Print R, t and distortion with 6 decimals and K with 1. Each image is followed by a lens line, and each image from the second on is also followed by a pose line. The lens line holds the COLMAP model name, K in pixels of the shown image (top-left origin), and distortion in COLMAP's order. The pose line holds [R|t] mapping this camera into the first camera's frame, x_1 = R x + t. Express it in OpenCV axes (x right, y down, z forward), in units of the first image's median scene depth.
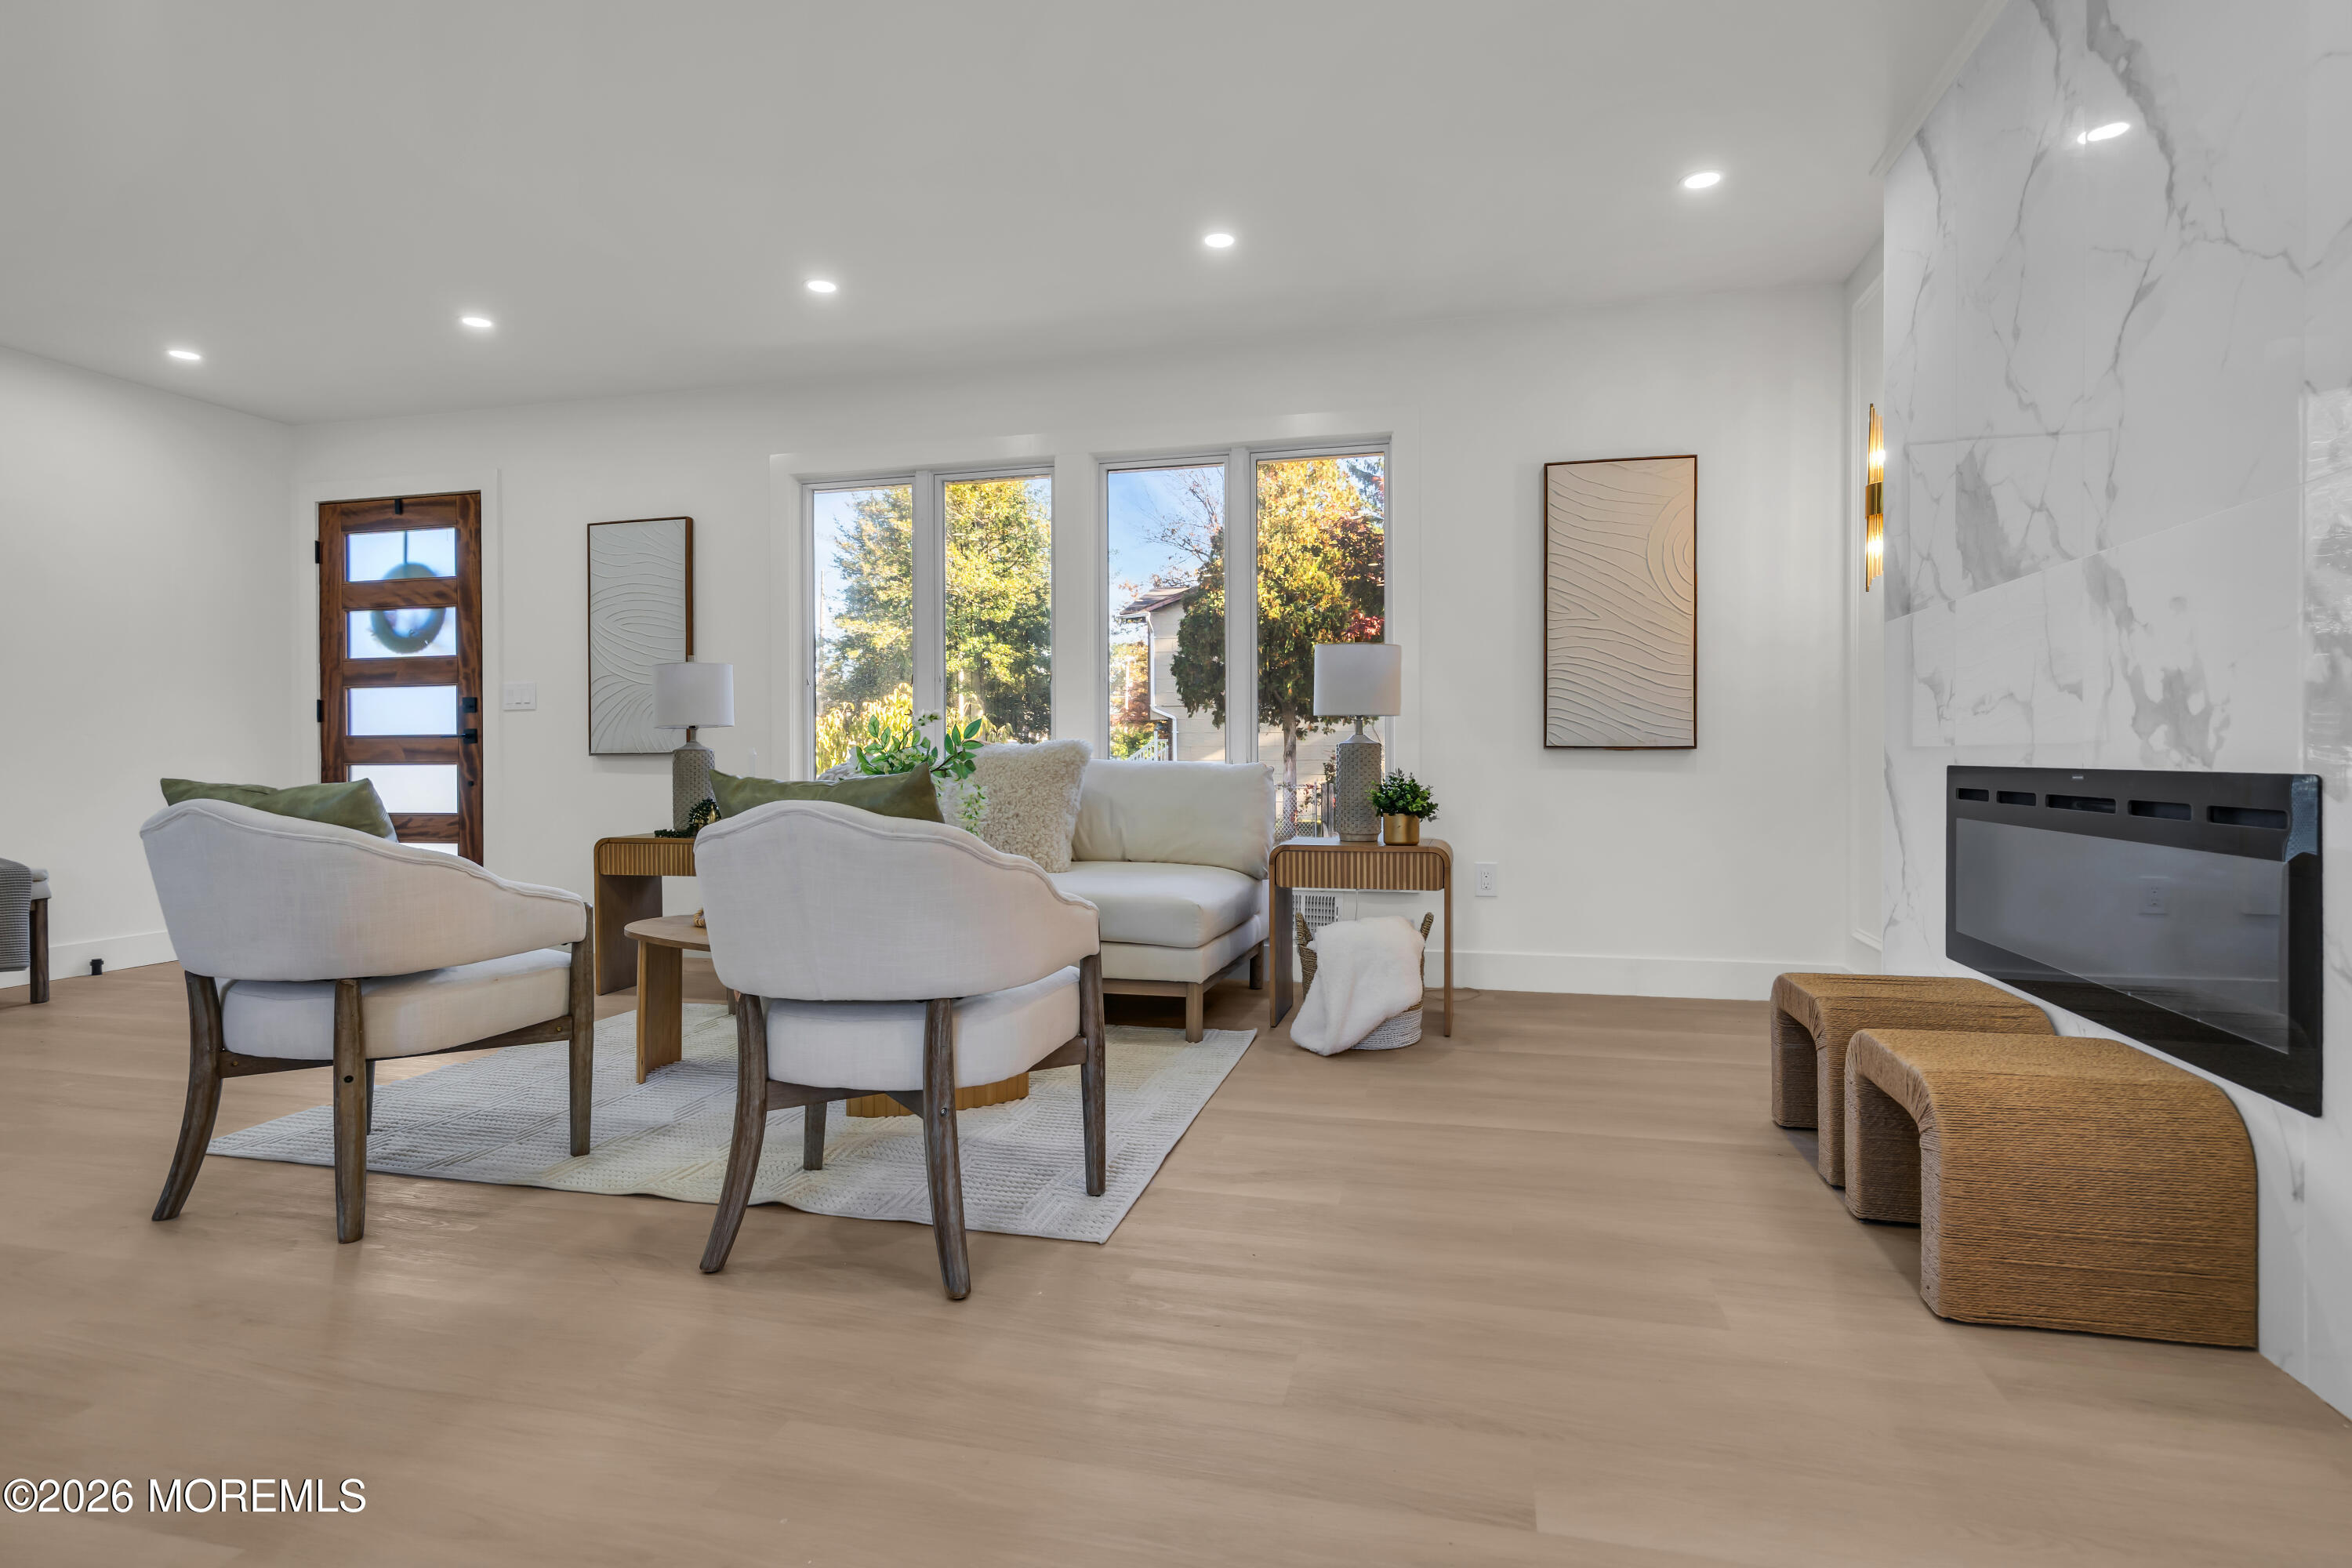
lens RADIAL K [[1186.7, 0, 1185.6], [0, 1186.7, 773.3], [0, 0, 1]] dist [0.002194, 0.000877]
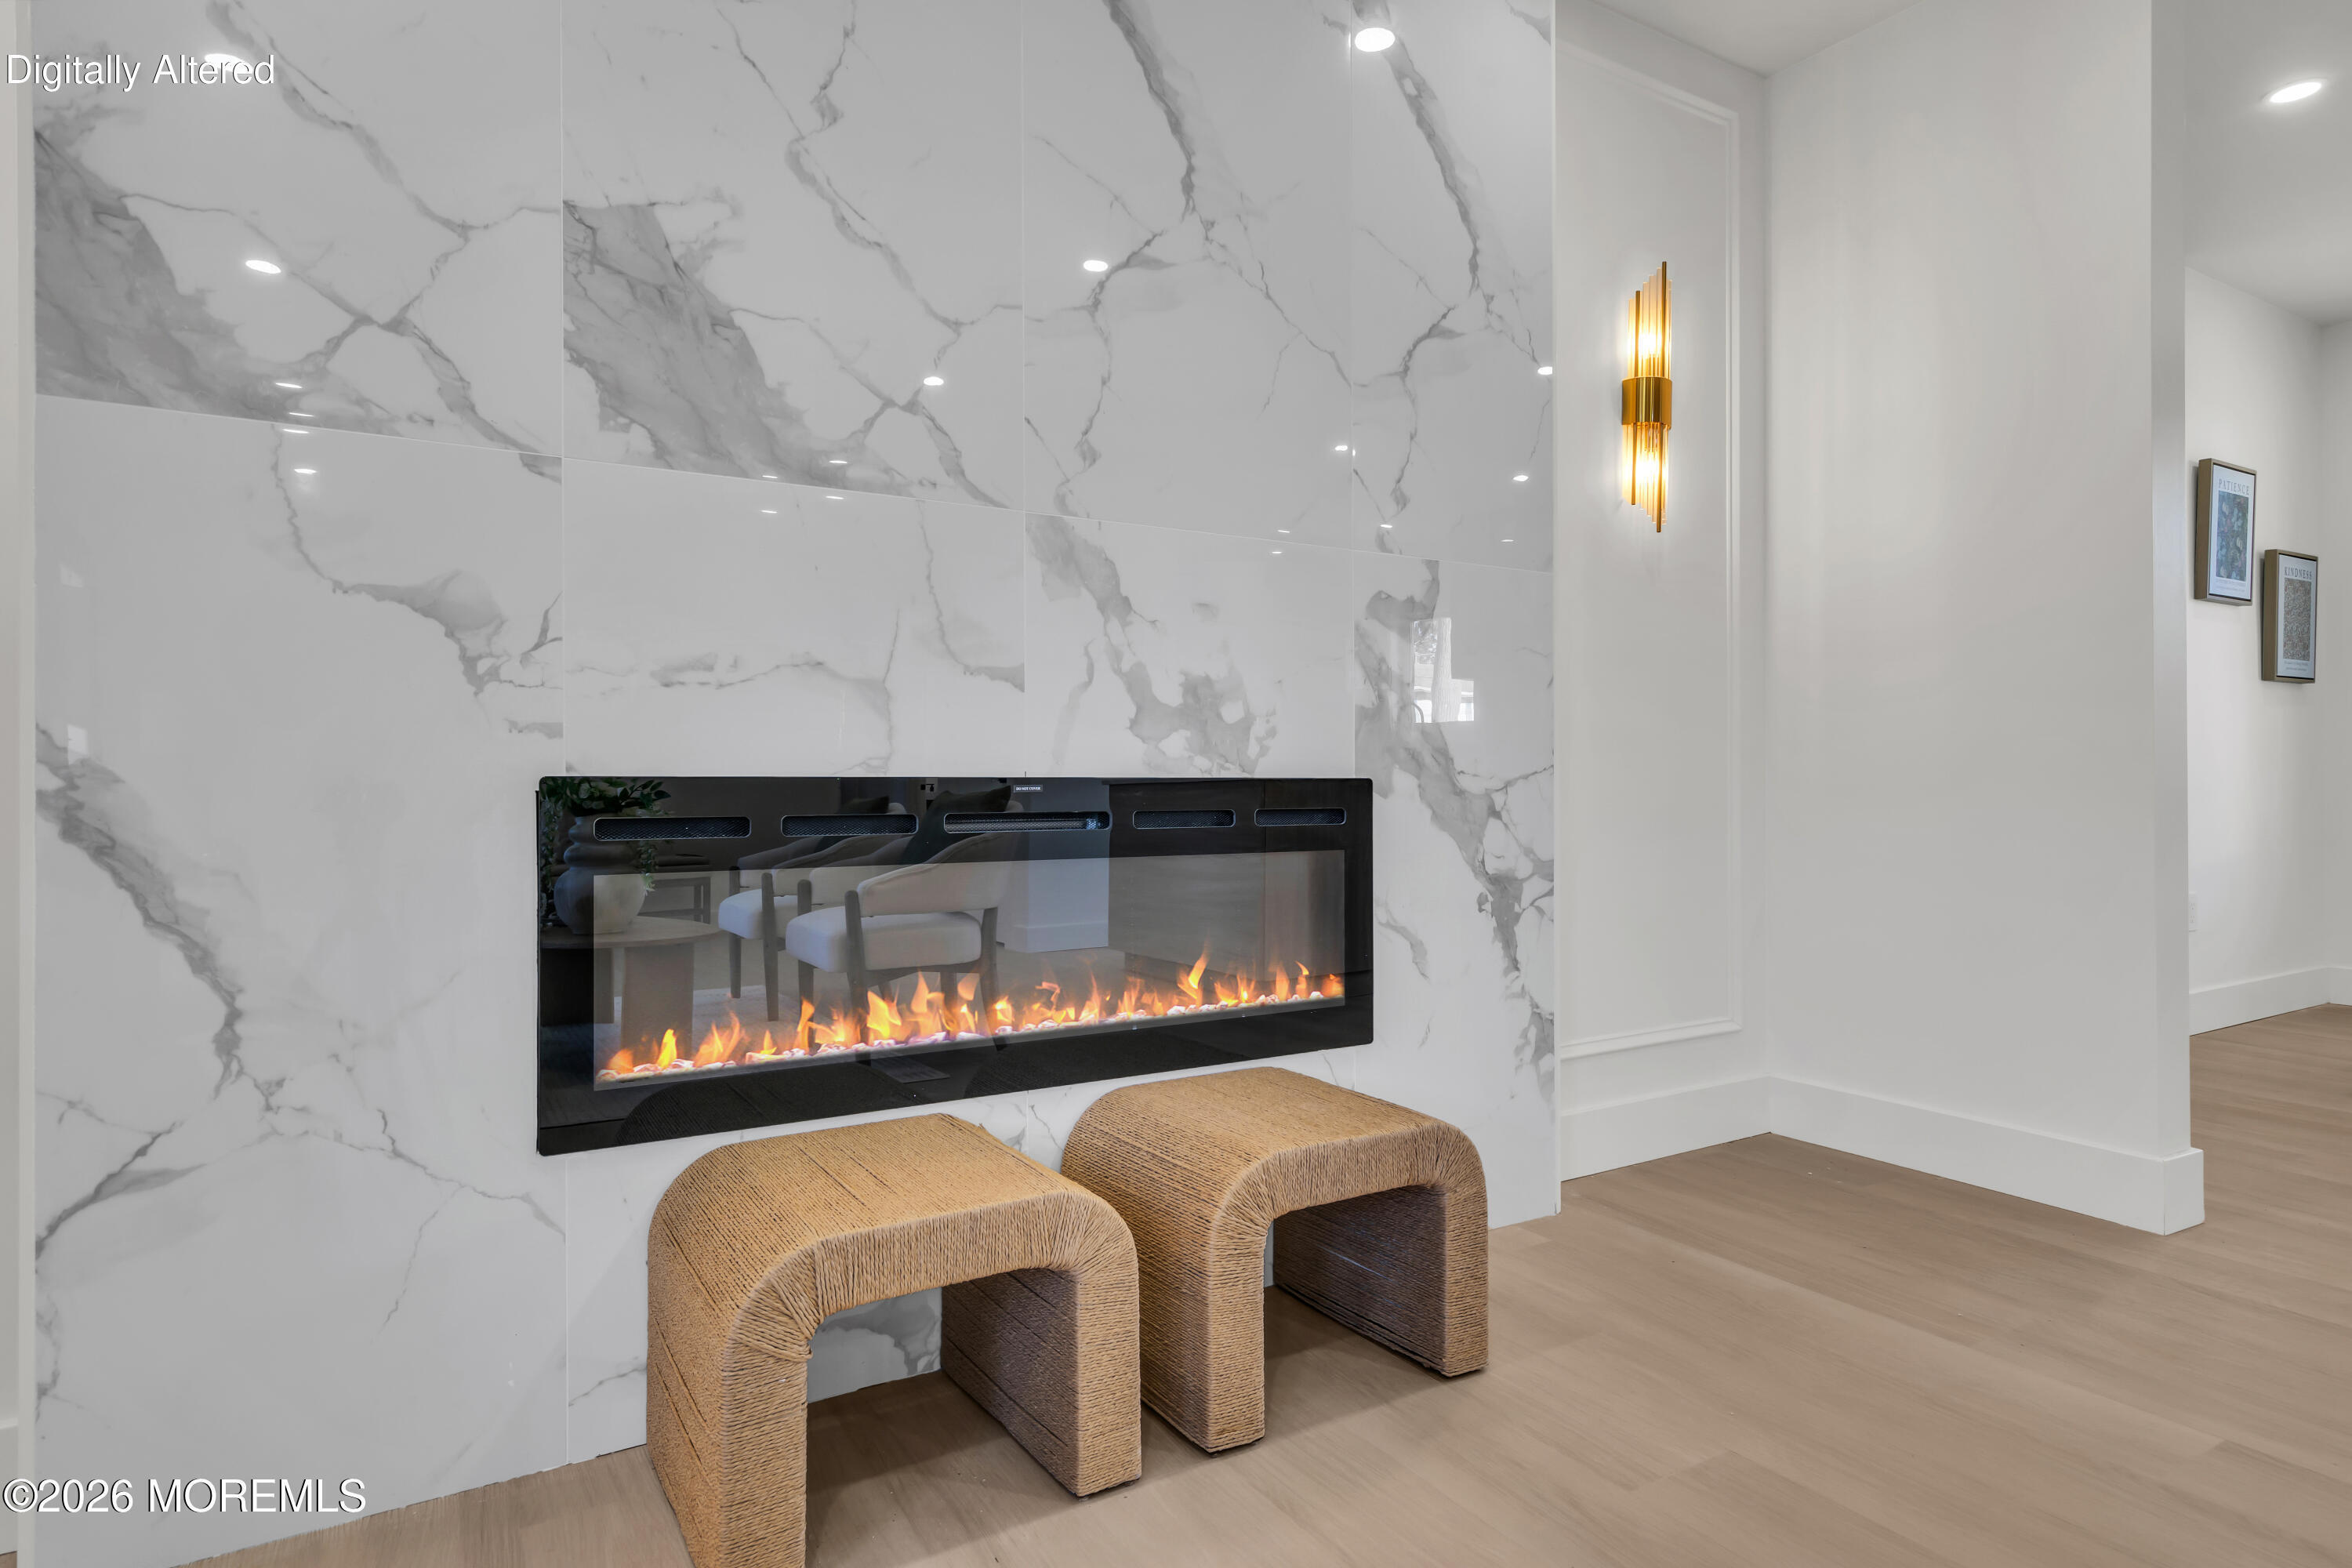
lens RADIAL K [[1293.2, 0, 1175.6], [0, 1293.2, 780.2], [0, 0, 1]] dist [0.003629, 0.002755]
pose [[-0.710199, 0.015597, 0.703828, 0.032089], [0.020594, 0.999787, -0.001375, 0.000393], [-0.703700, 0.013518, -0.710369, 0.628625]]
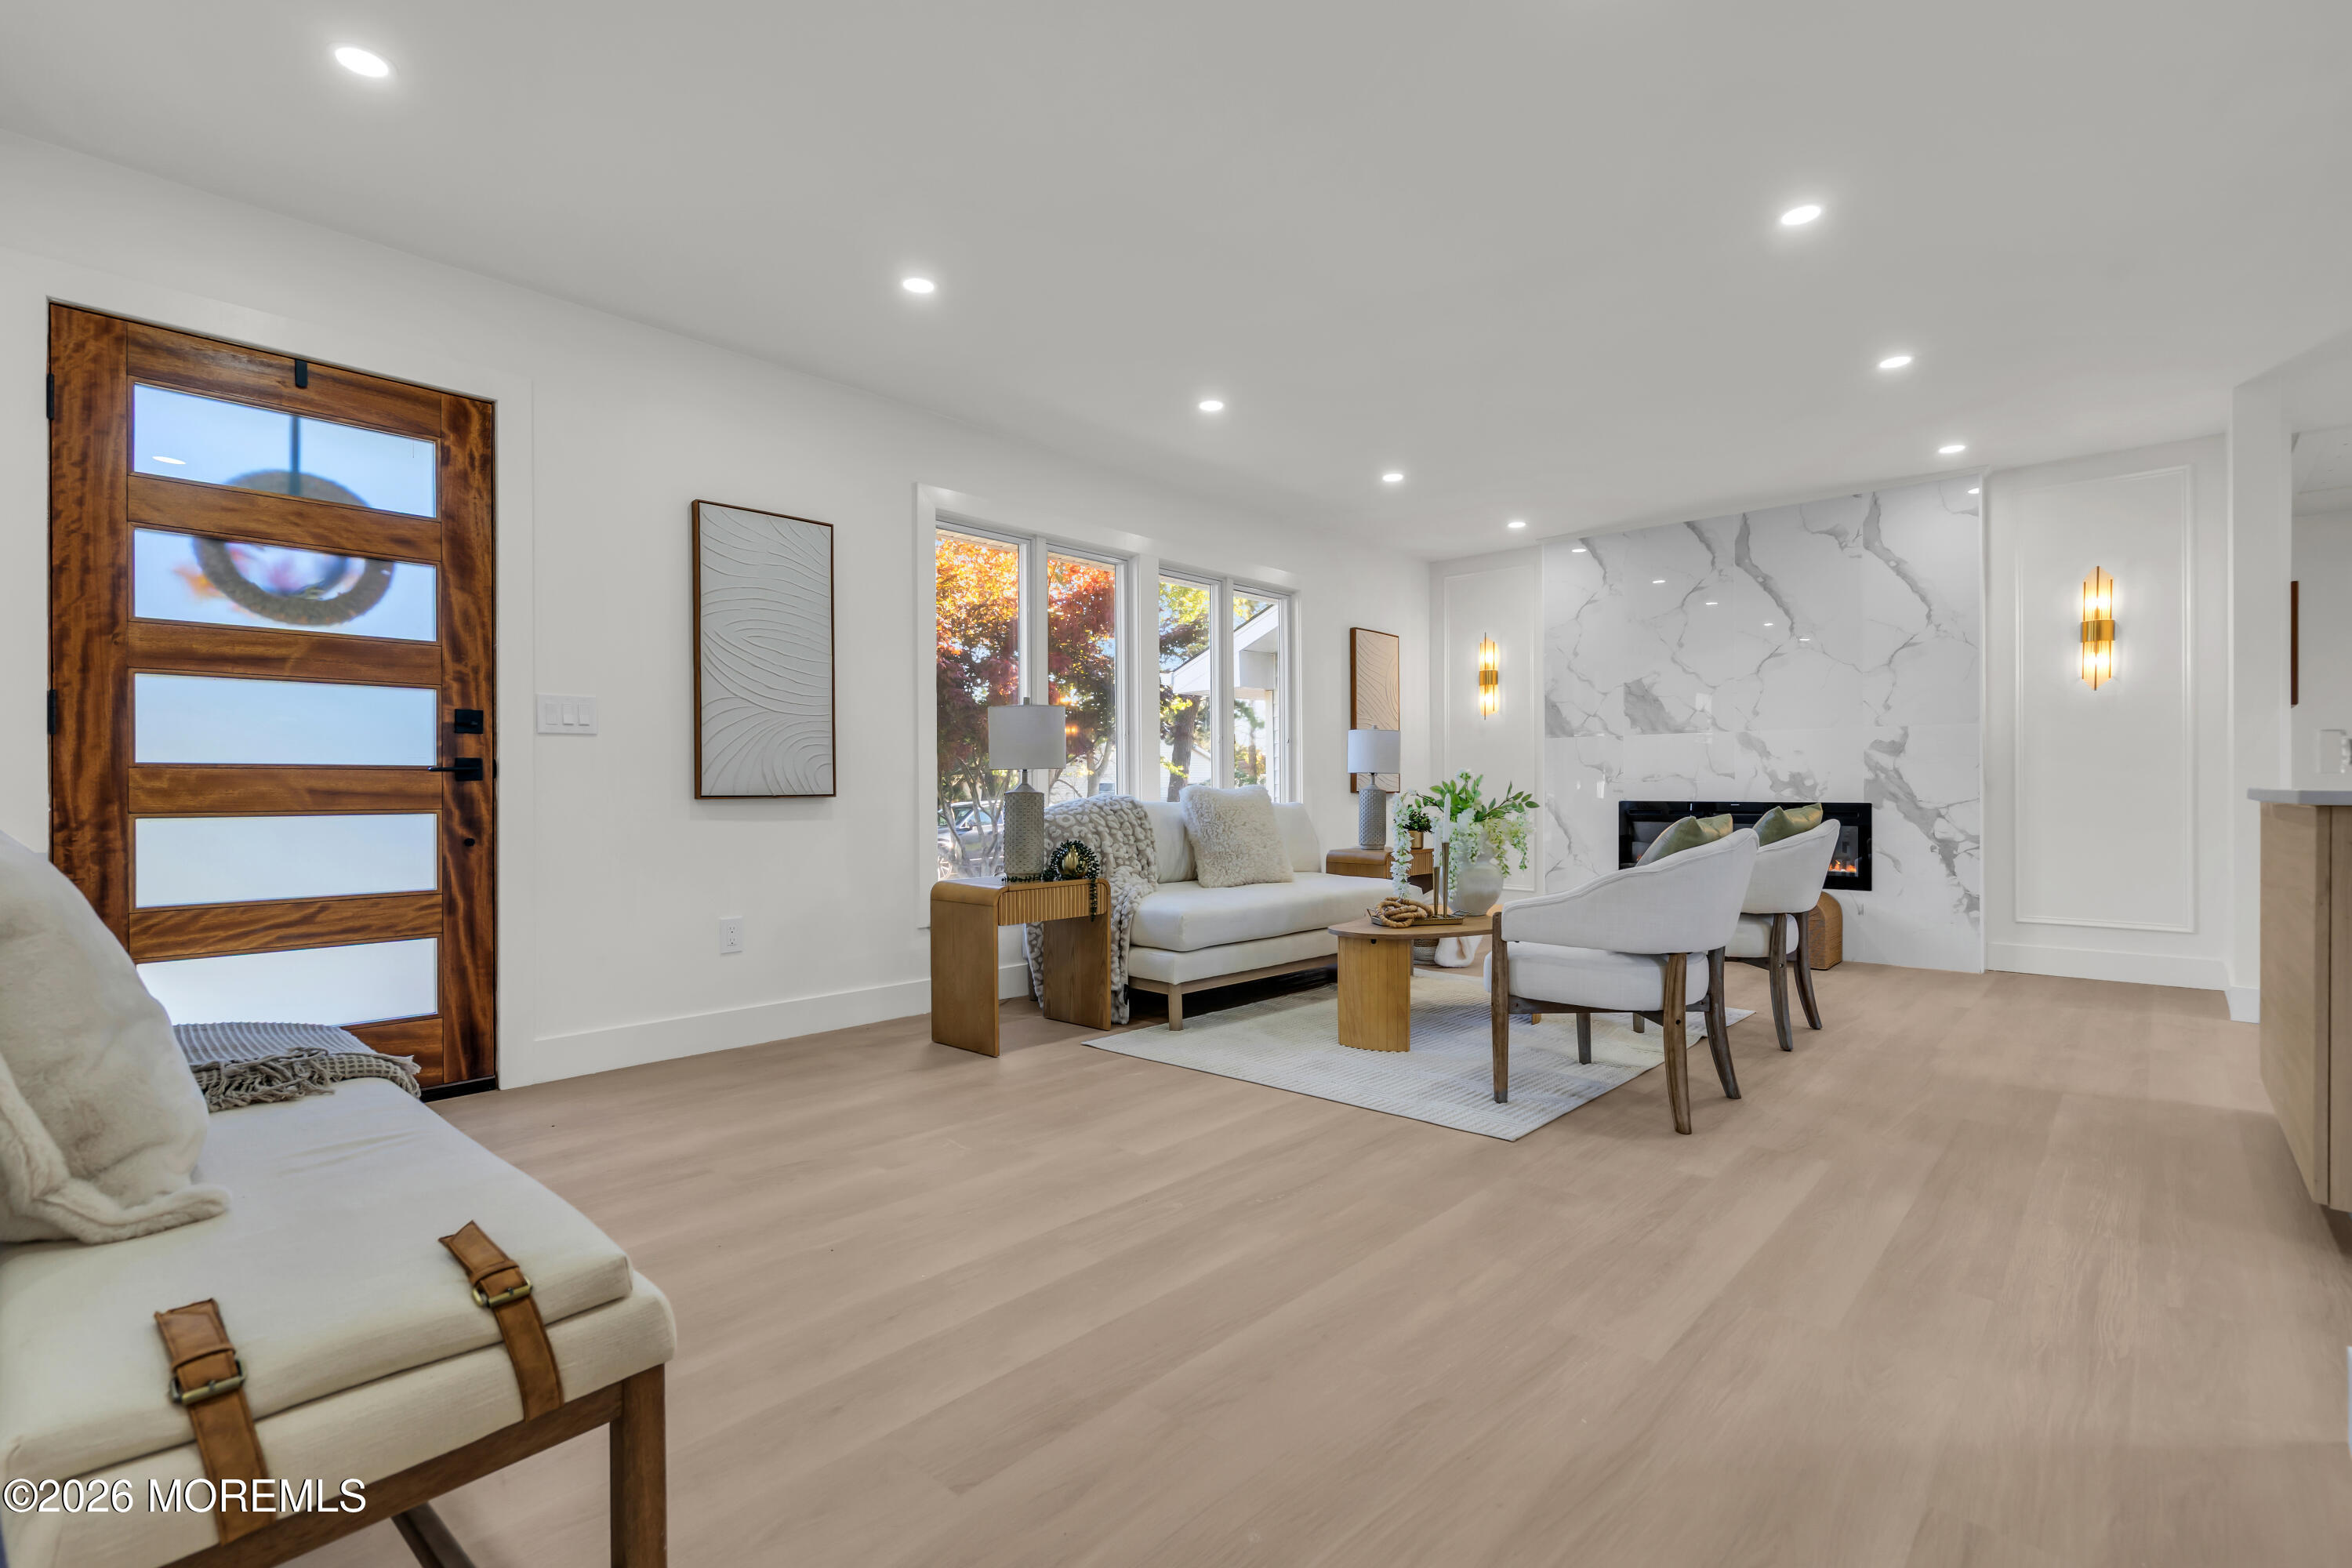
lens RADIAL K [[1064.4, 0, 1181.5], [0, 1064.4, 789.7], [0, 0, 1]] dist [-0.005535, -0.000323]
pose [[0.482260, 0.004182, 0.876018, -0.928629], [0.012442, 0.999855, -0.011623, -0.008542], [-0.875940, 0.016505, 0.482138, 0.379748]]
